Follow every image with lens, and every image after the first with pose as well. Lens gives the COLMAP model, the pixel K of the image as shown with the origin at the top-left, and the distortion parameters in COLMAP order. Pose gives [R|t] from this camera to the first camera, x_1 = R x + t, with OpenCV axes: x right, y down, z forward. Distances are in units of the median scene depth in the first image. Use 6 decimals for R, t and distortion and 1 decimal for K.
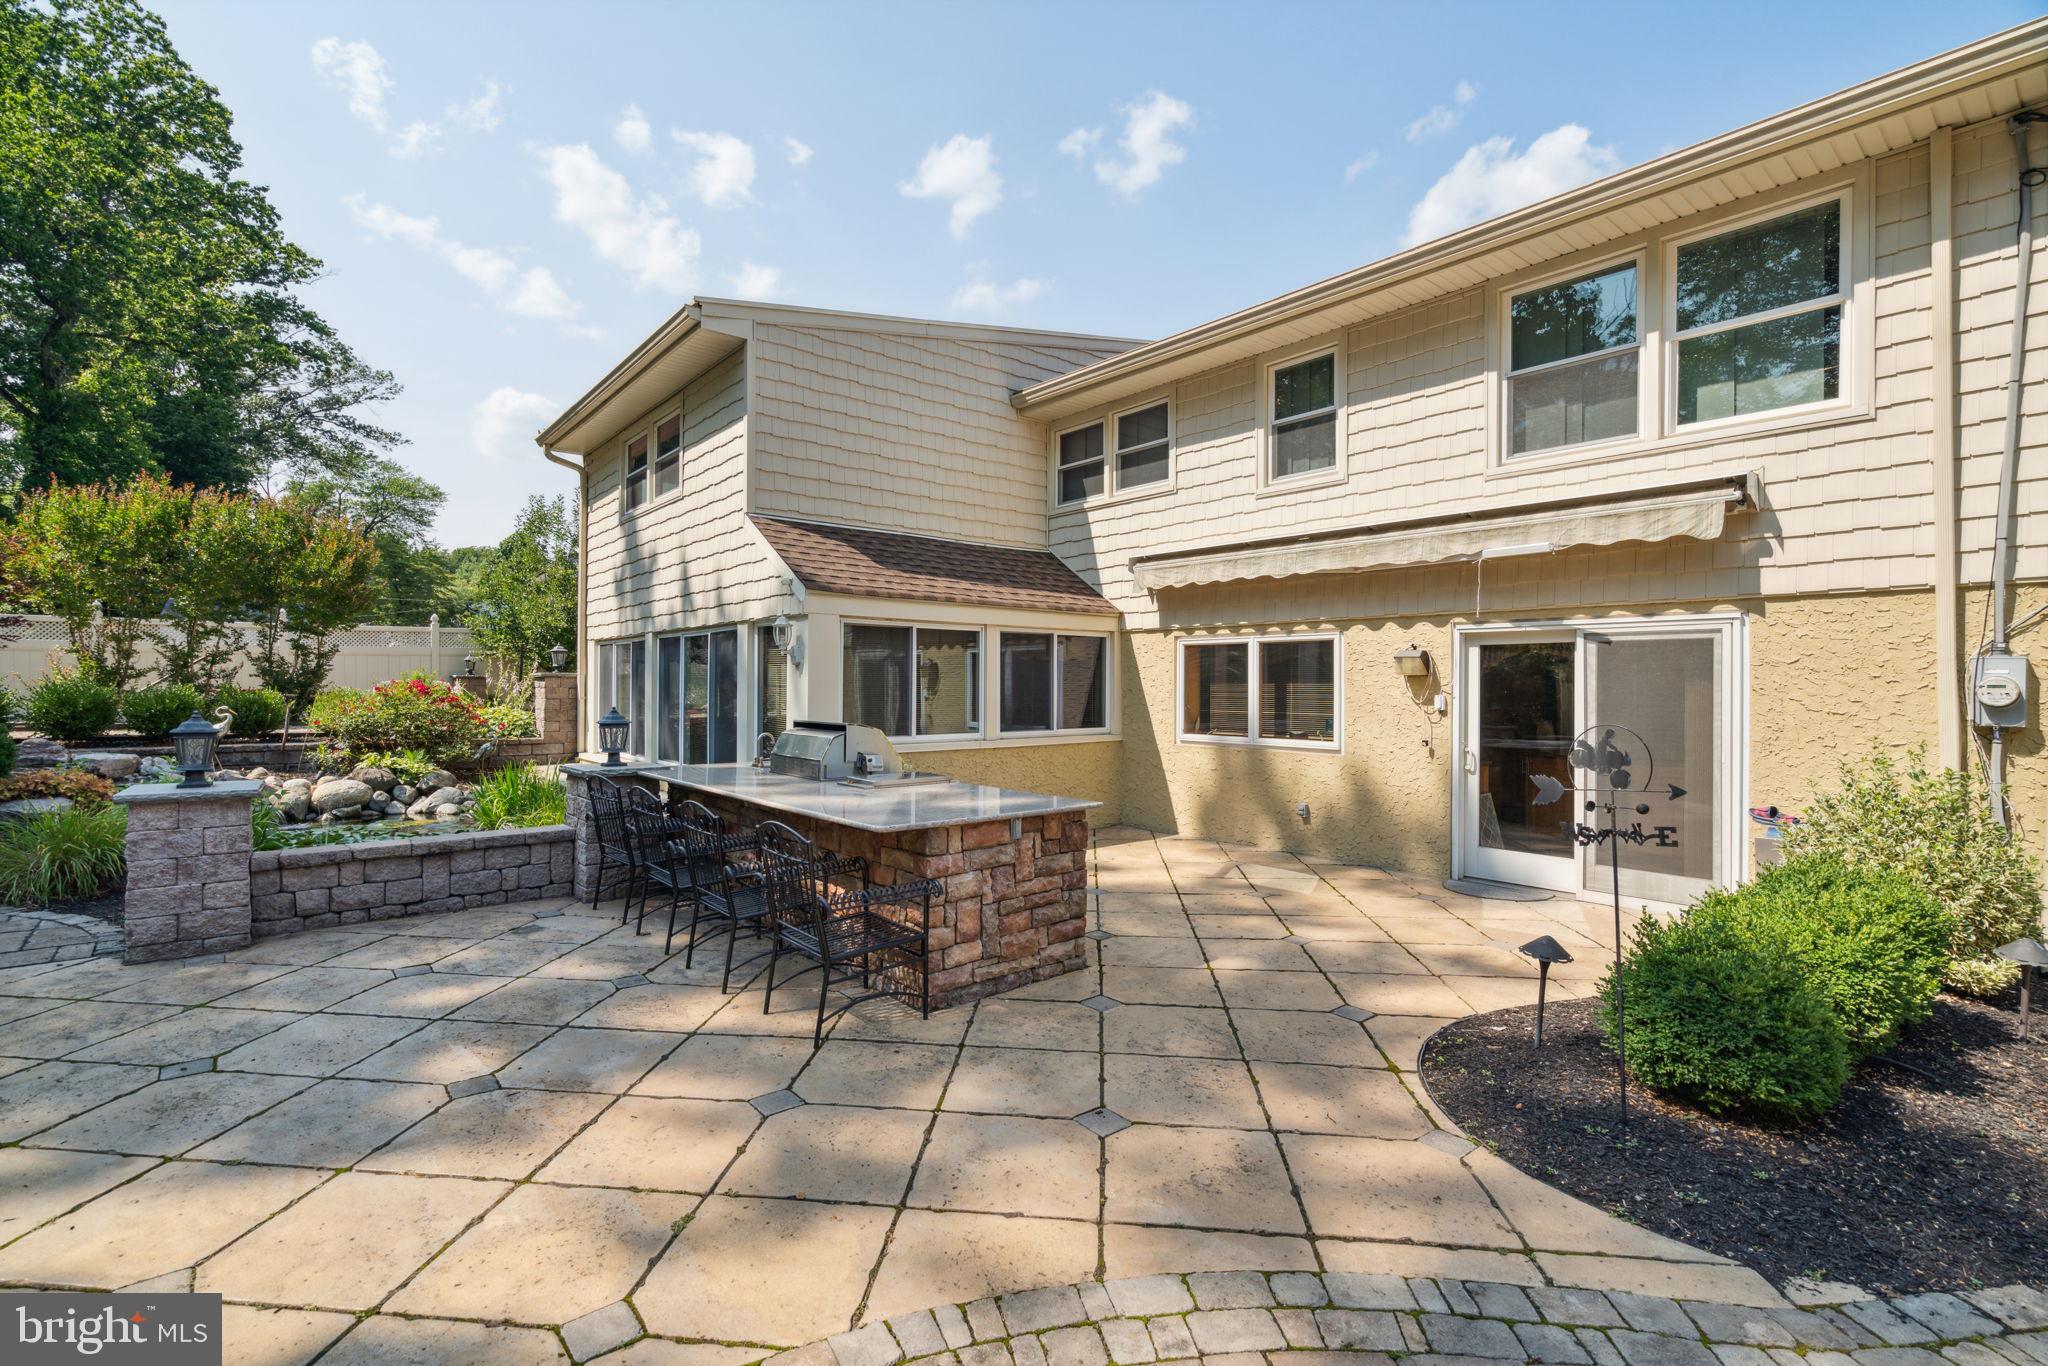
lens RADIAL K [[914.7, 0, 1010.8], [0, 914.7, 678.2], [0, 0, 1]] dist [-0.001463, 0.000869]
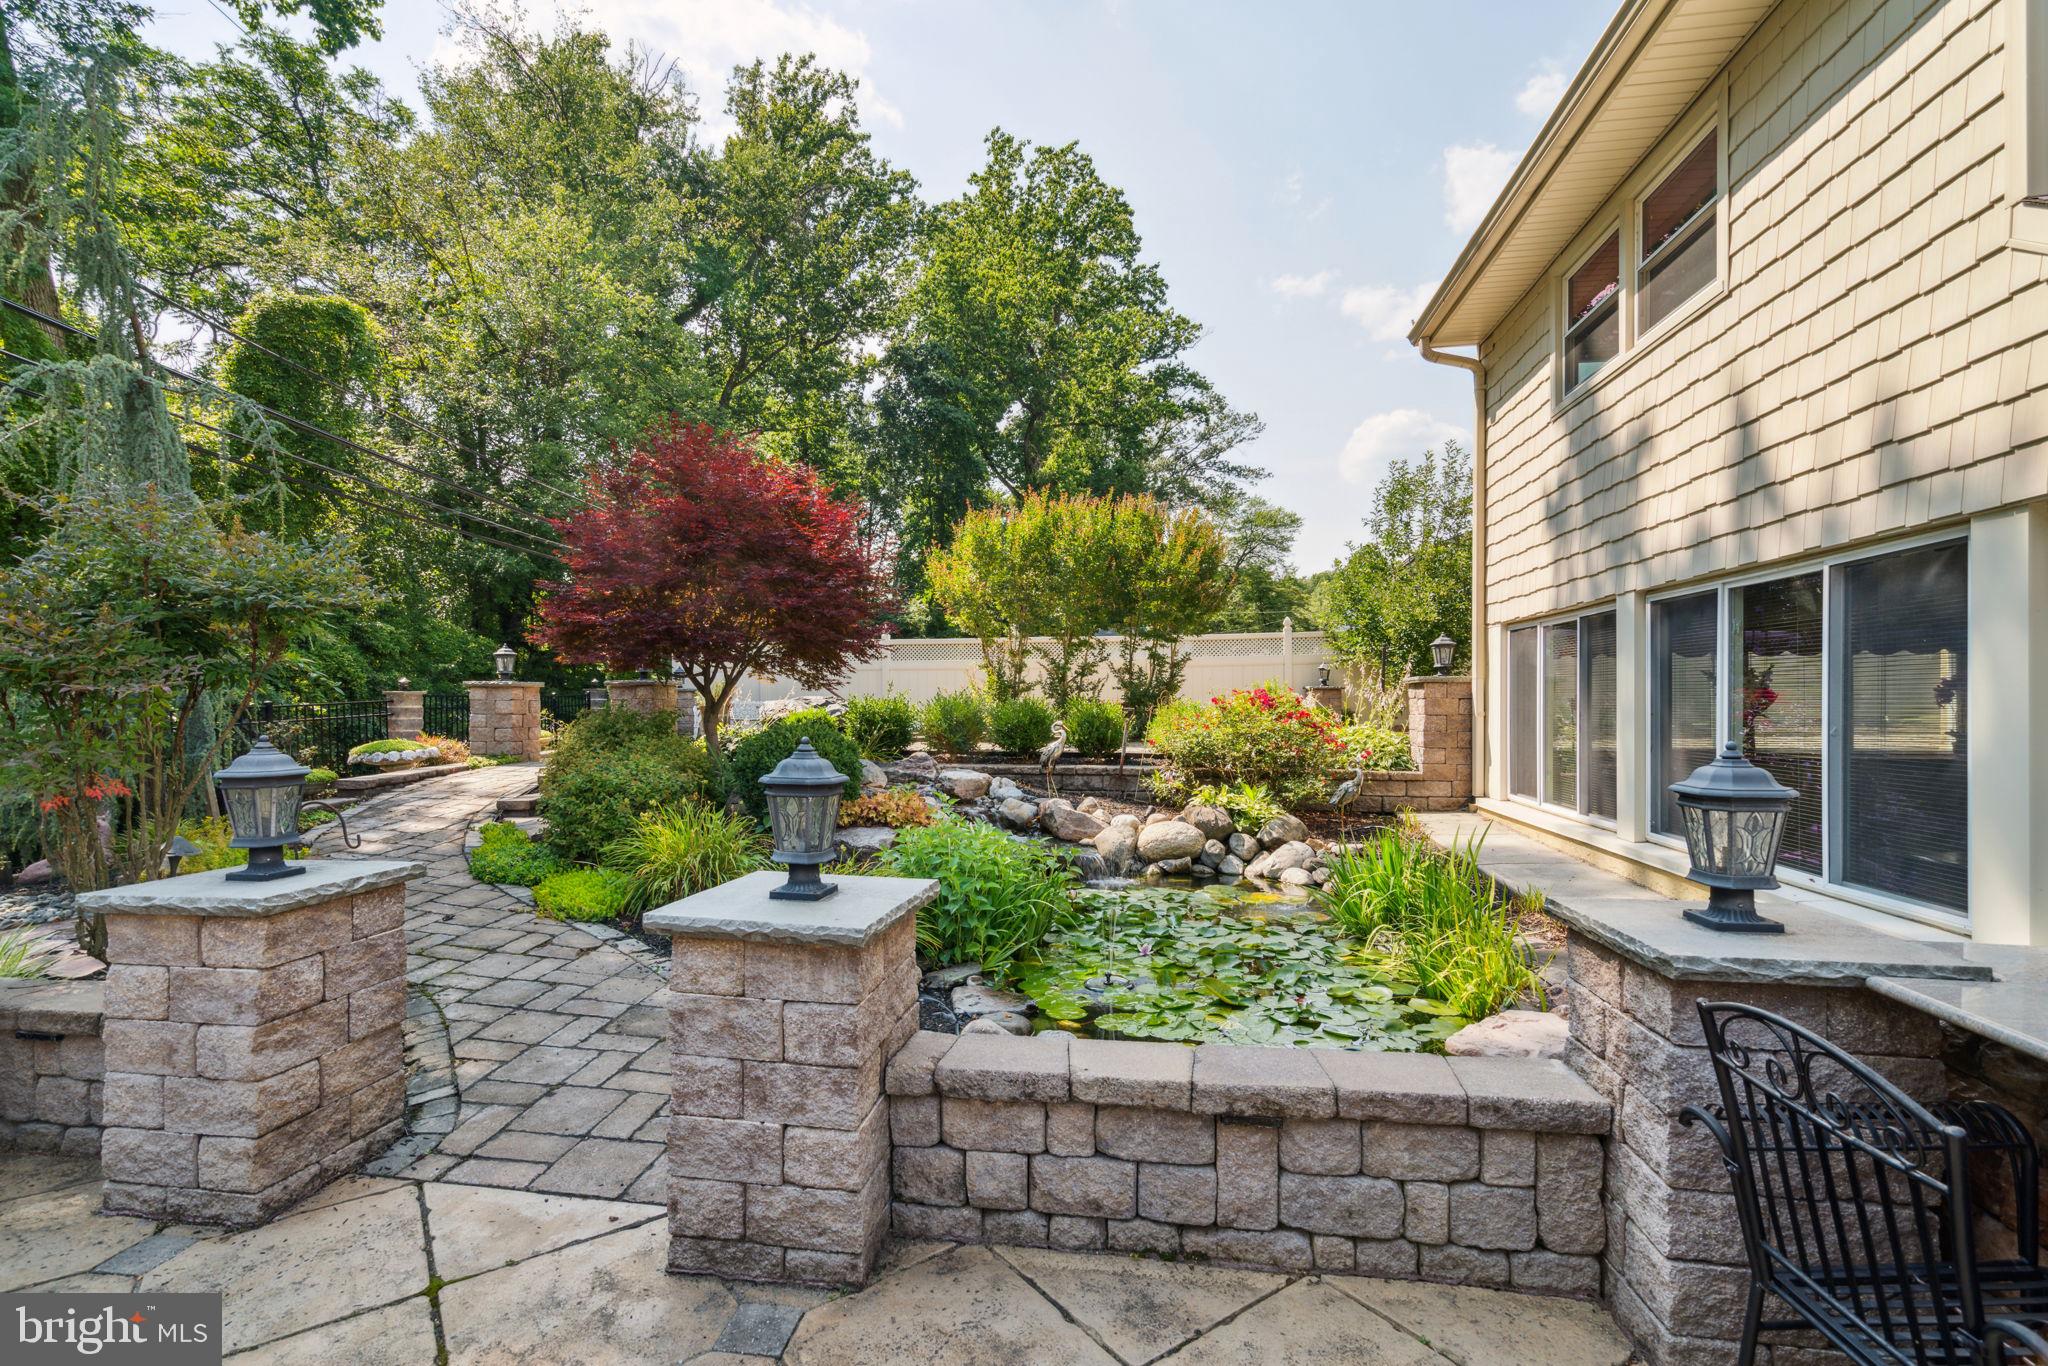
lens RADIAL K [[926.4, 0, 1002.8], [0, 926.4, 702.0], [0, 0, 1]] dist [-0.004607, 0.002719]
pose [[0.645700, -0.002534, -0.763587, -0.275761], [0.009415, 0.999945, 0.004644, 0.009618], [0.763533, -0.010188, 0.645688, 0.466951]]
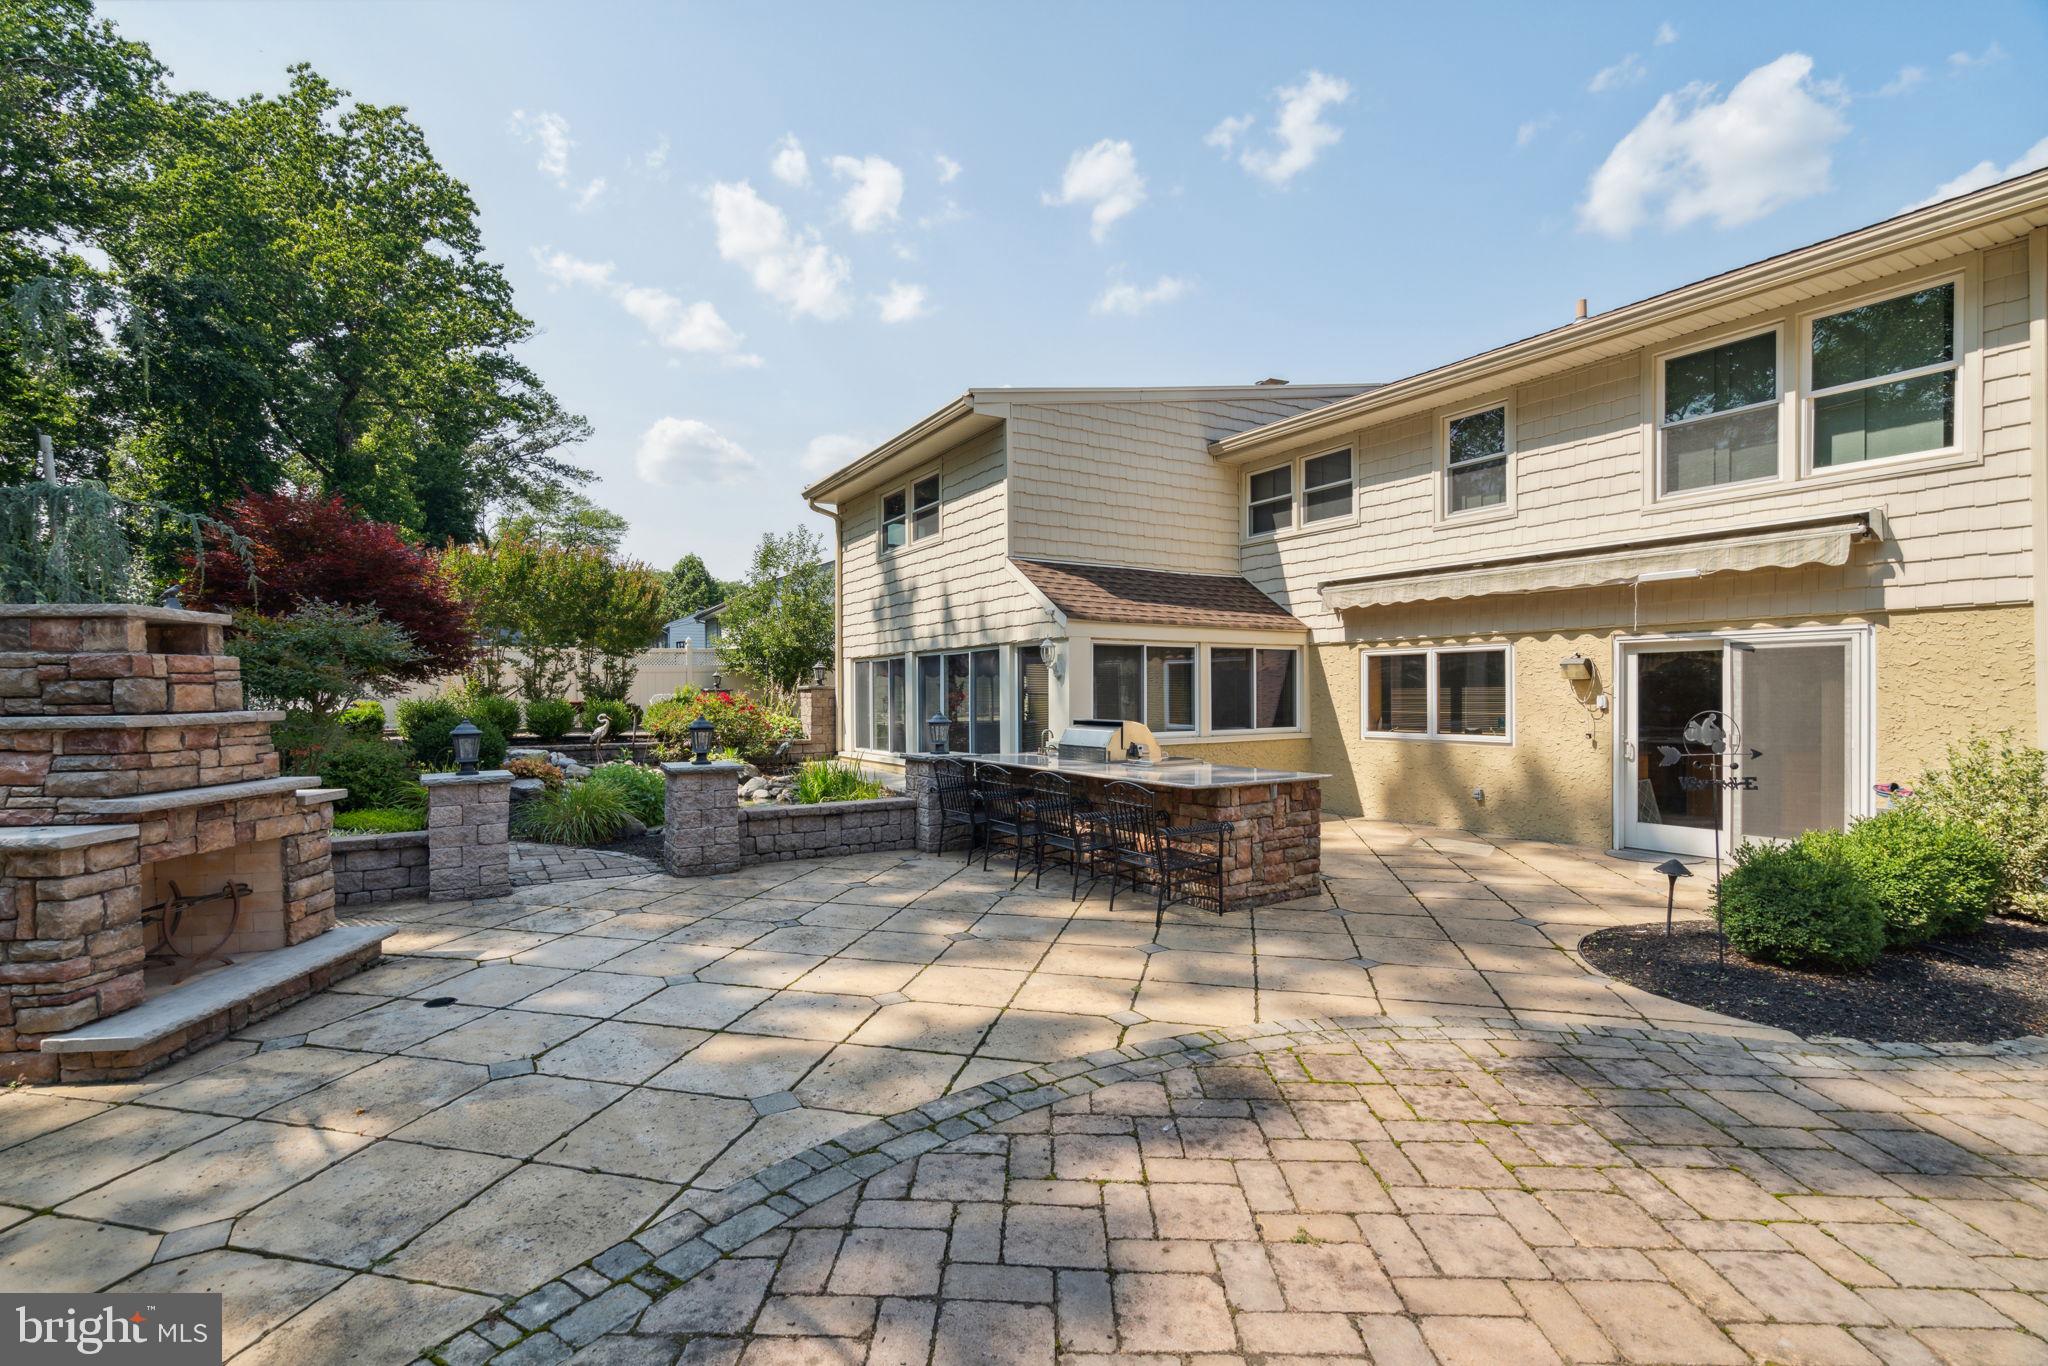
lens RADIAL K [[926.4, 0, 1009.7], [0, 926.4, 695.6], [0, 0, 1]] dist [-0.004607, 0.002719]
pose [[0.989342, -0.009919, -0.145270, -0.104035], [0.011131, 0.999910, 0.007535, 0.000696], [0.145182, -0.009071, 0.989363, -0.262172]]
